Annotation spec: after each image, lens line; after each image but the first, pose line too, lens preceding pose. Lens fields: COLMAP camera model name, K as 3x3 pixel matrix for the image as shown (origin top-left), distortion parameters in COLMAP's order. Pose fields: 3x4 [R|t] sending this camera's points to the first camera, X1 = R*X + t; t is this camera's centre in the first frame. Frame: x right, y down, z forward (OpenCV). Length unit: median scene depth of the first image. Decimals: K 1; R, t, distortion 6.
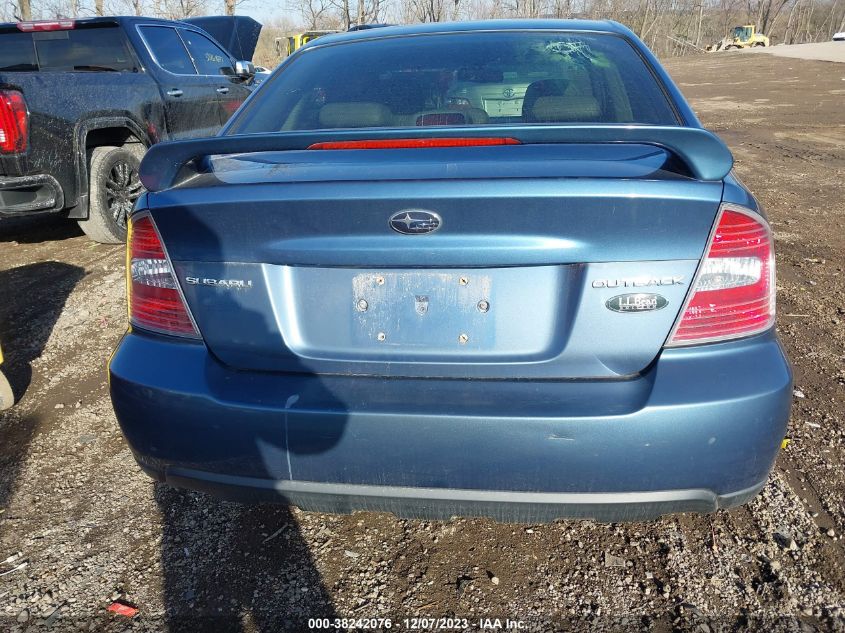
lens RADIAL K [[652.7, 0, 434.9], [0, 652.7, 318.0], [0, 0, 1]] dist [0.010650, 0.000320]
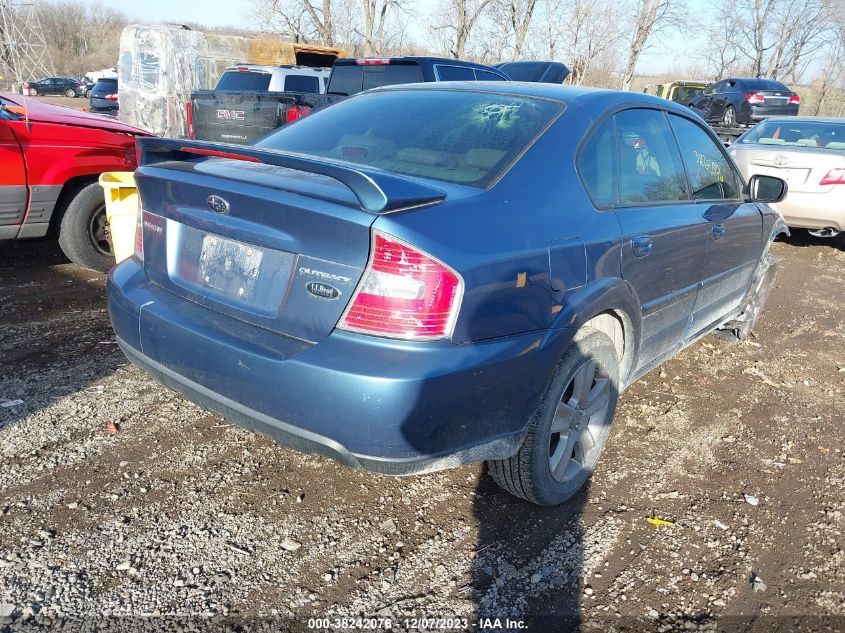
lens RADIAL K [[652.7, 0, 434.9], [0, 652.7, 318.0], [0, 0, 1]] dist [0.010650, 0.000320]
pose [[0.854202, 0.244591, -0.458819, 0.824140], [-0.270479, 0.962678, 0.009631, -0.030828], [0.444050, 0.115874, 0.888478, -0.074025]]
